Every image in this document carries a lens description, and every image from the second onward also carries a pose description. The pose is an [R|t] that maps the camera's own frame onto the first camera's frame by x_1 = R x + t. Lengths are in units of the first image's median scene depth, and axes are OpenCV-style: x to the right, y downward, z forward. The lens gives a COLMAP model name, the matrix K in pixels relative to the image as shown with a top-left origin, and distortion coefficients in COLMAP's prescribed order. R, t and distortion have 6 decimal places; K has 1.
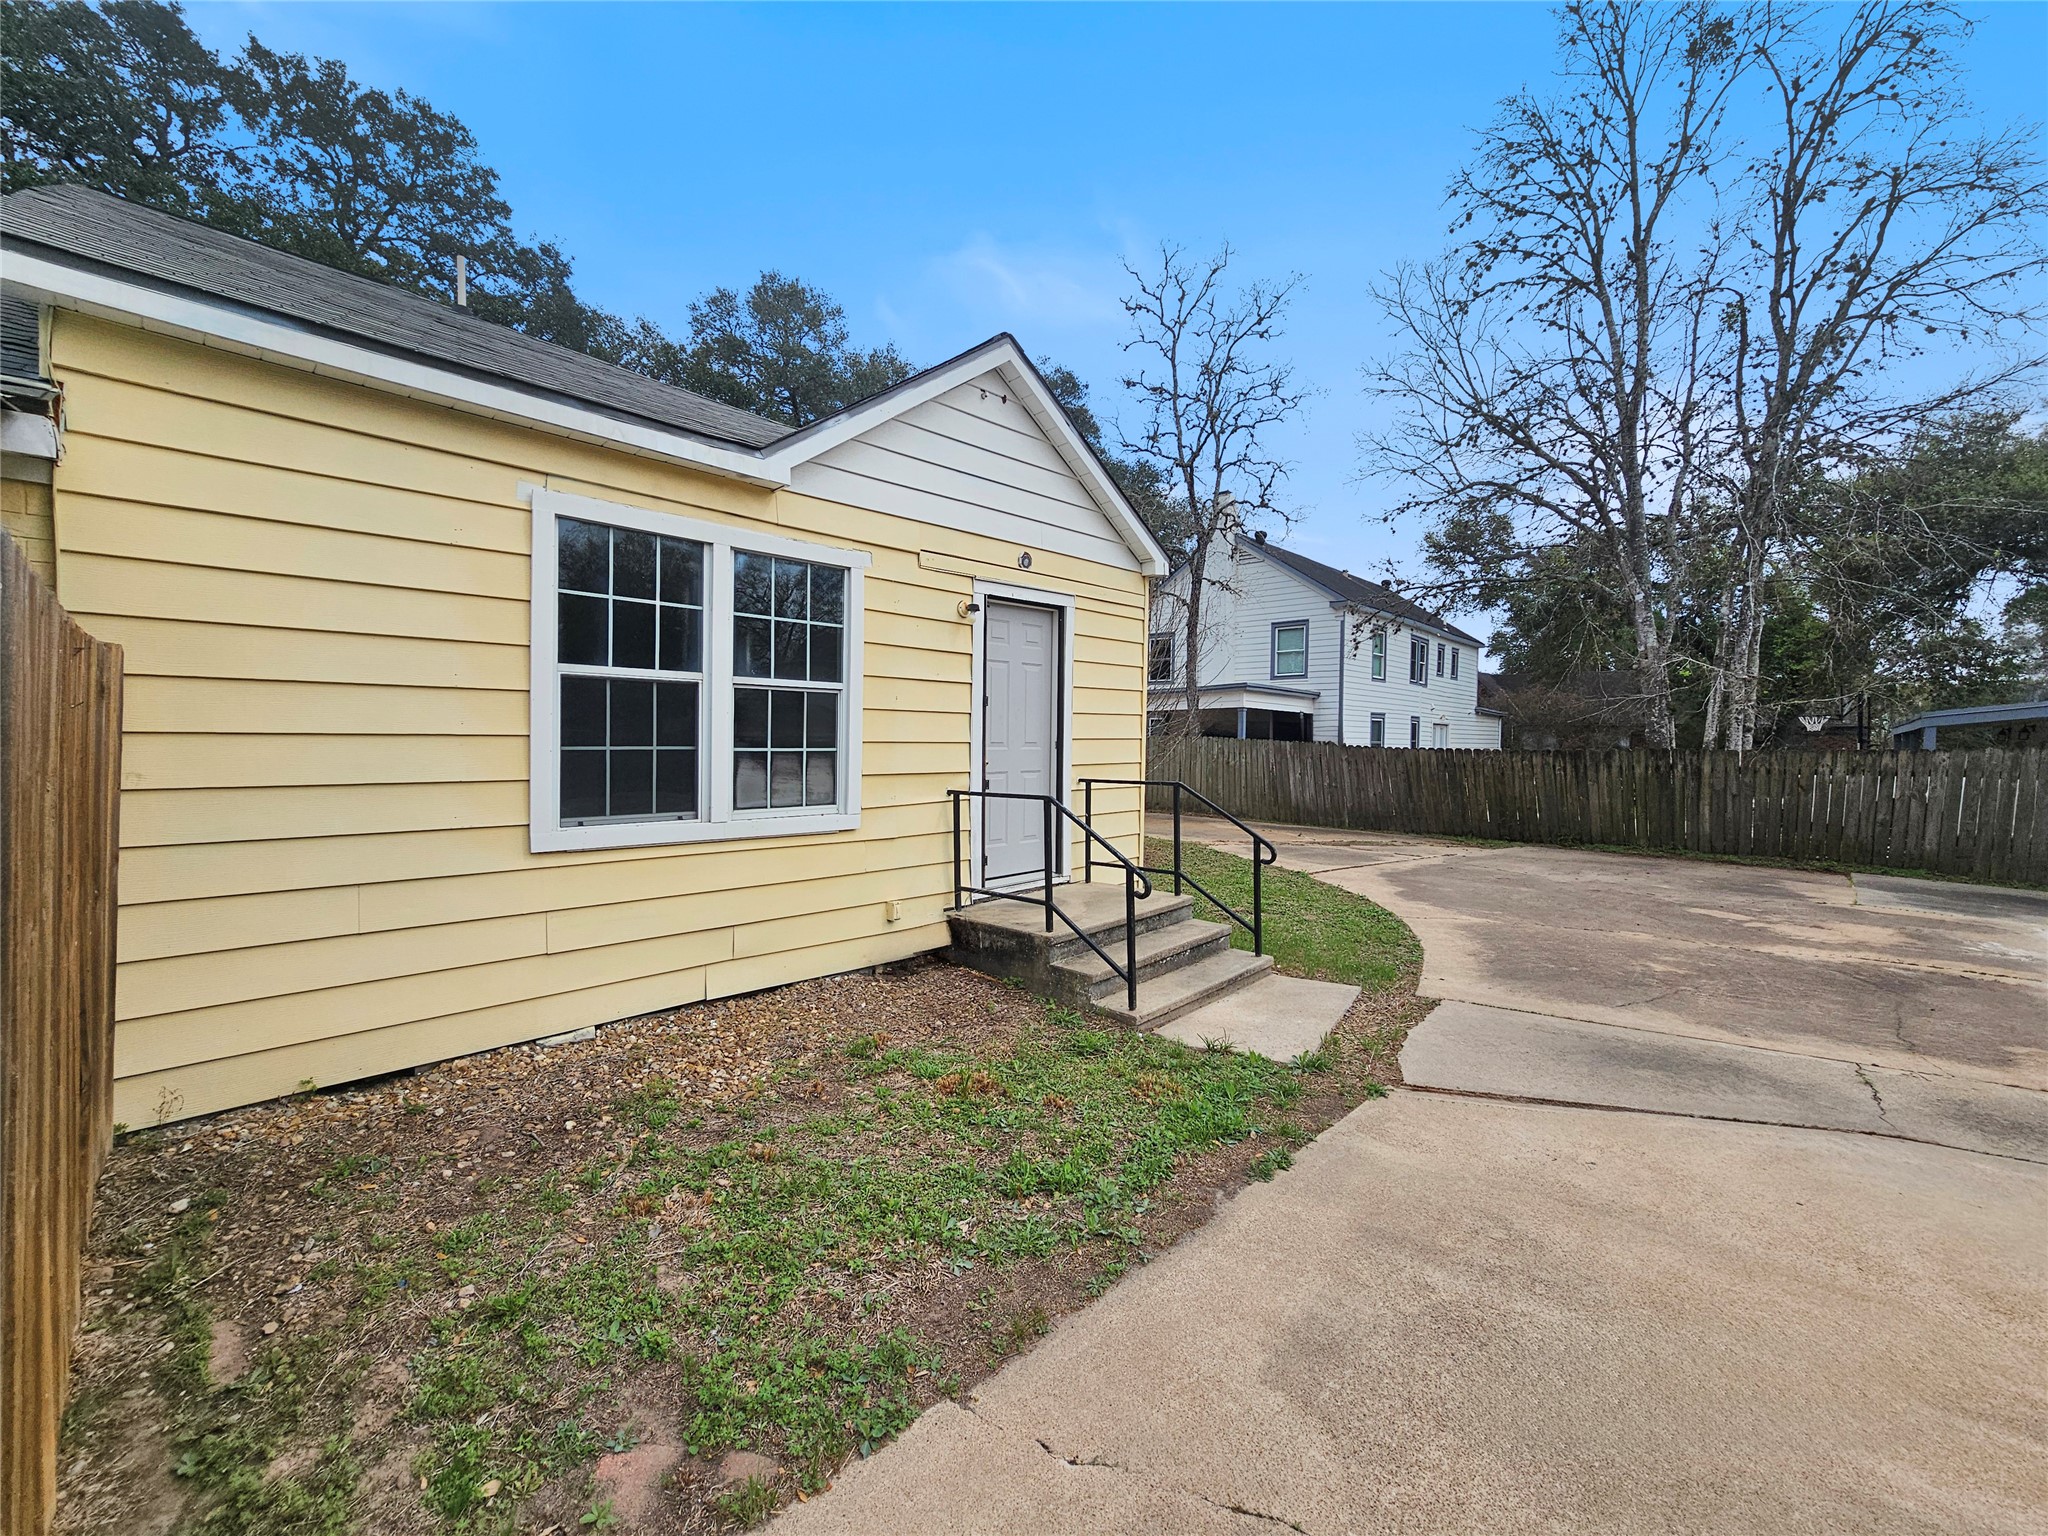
lens RADIAL K [[832.6, 0, 1018.9], [0, 832.6, 754.7], [0, 0, 1]] dist [-0.000745, -0.000469]
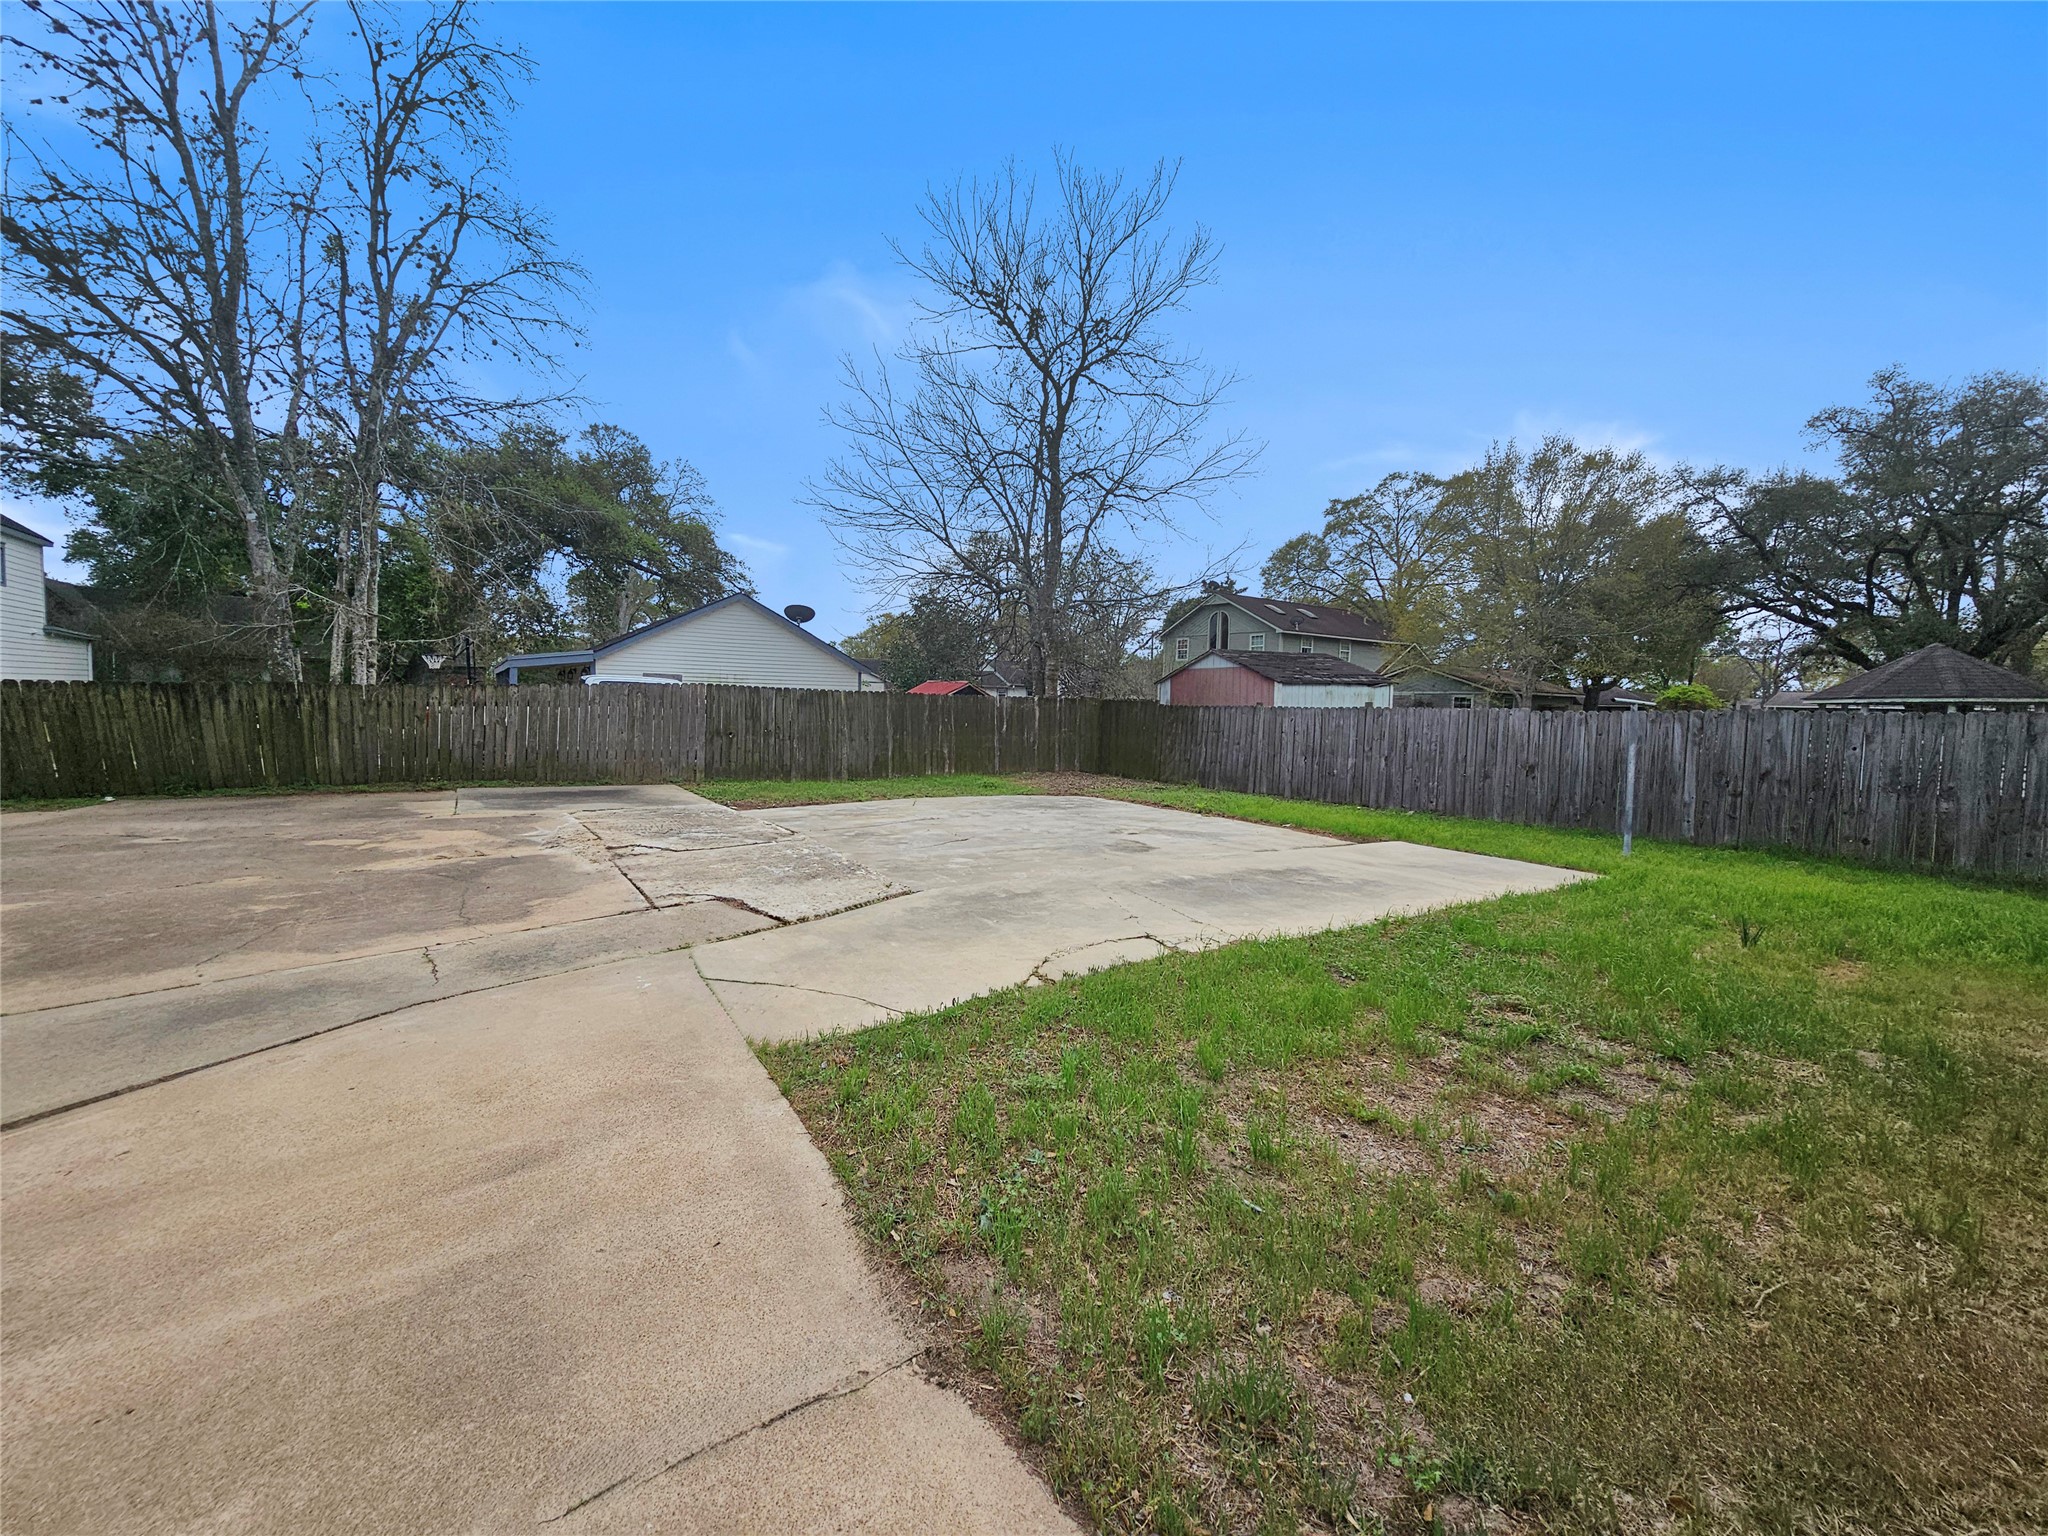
lens RADIAL K [[822.3, 0, 1016.5], [0, 822.3, 756.9], [0, 0, 1]] dist [0.000262, 0.000400]
pose [[0.236932, -0.074212, 0.968688, 0.048922], [0.000320, 0.997084, 0.076309, 0.006791], [-0.971526, -0.017770, 0.236265, -0.044188]]
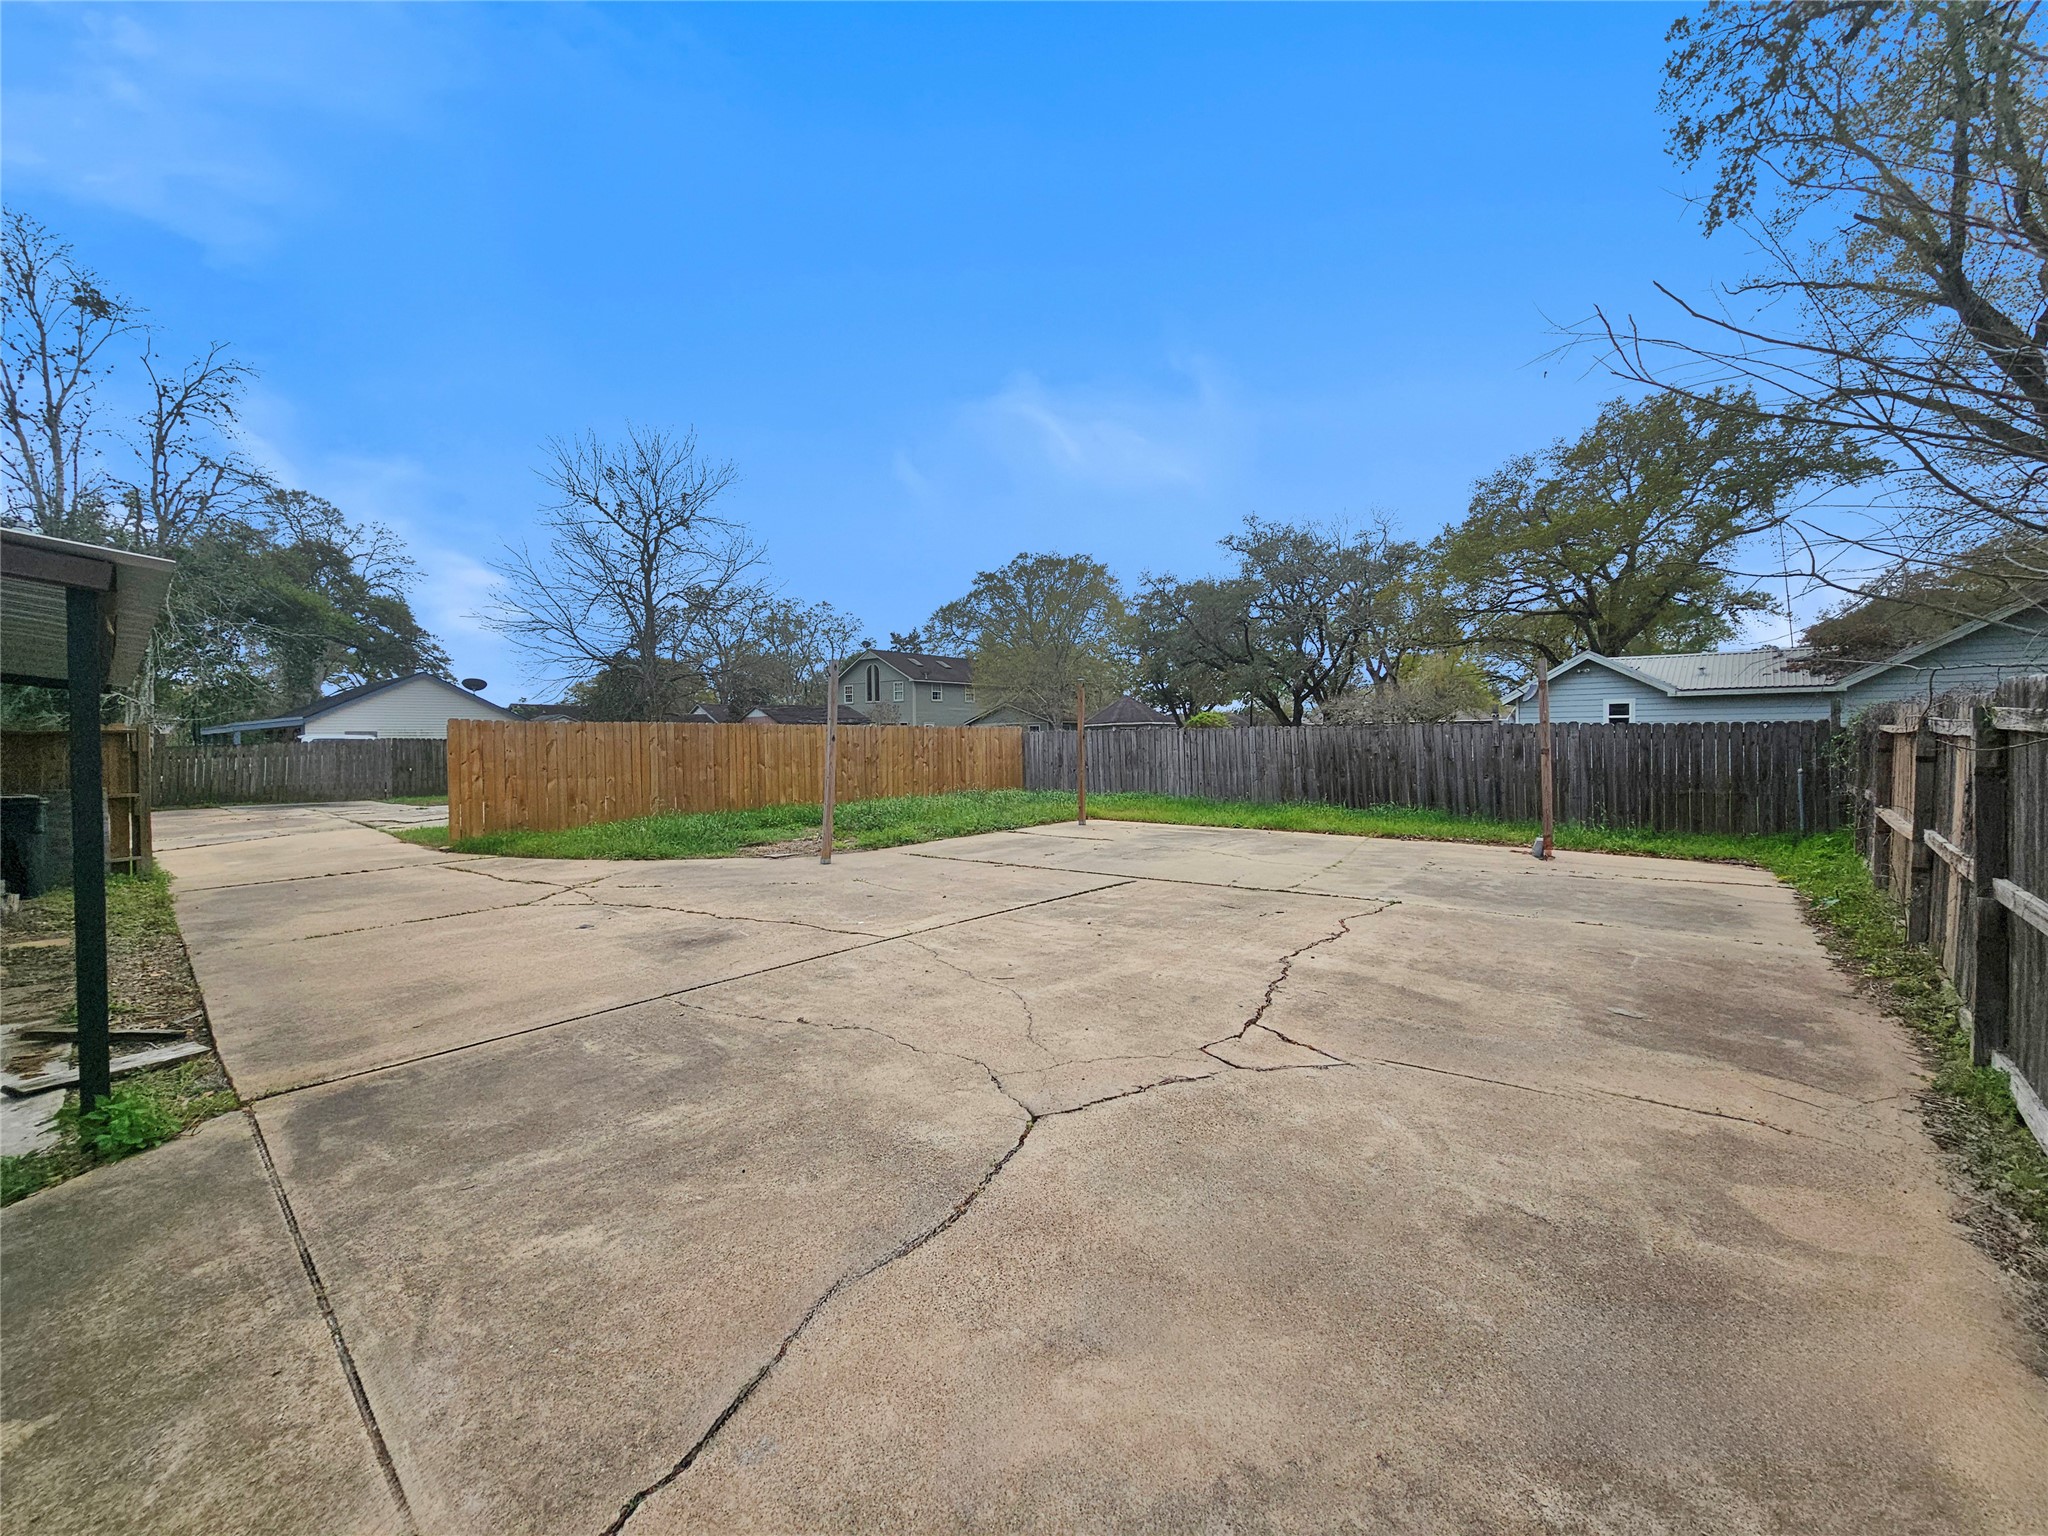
lens RADIAL K [[832.6, 0, 1018.9], [0, 832.6, 754.7], [0, 0, 1]] dist [-0.000745, -0.000469]
pose [[-0.021770, -0.037329, 0.999066, -0.910900], [0.035163, 0.998656, 0.038080, 0.006180], [-0.999144, 0.035959, -0.020428, -0.777320]]
